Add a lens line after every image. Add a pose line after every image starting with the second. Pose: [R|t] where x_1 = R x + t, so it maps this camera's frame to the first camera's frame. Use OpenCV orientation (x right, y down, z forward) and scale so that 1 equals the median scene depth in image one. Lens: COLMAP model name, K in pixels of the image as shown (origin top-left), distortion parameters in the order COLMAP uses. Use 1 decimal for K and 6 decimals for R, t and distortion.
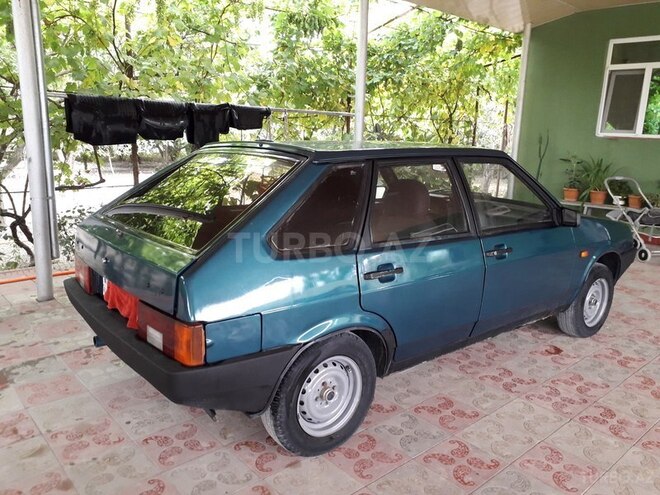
lens RADIAL K [[536.9, 0, 330.9], [0, 536.9, 247.6], [0, 0, 1]] dist [0.008854, 0.004532]
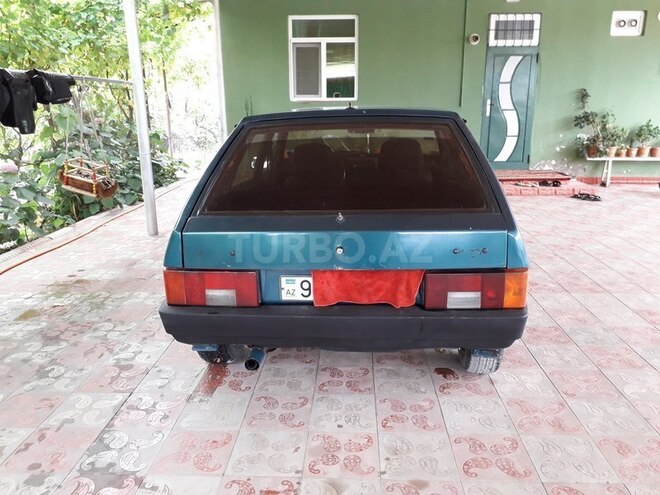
lens RADIAL K [[536.9, 0, 345.7], [0, 536.9, 246.4], [0, 0, 1]] dist [0.008854, 0.004532]
pose [[0.691400, -0.222694, 0.687294, -0.655598], [0.187845, 0.974002, 0.126626, -0.057953], [-0.697625, 0.041555, 0.715257, 0.237983]]
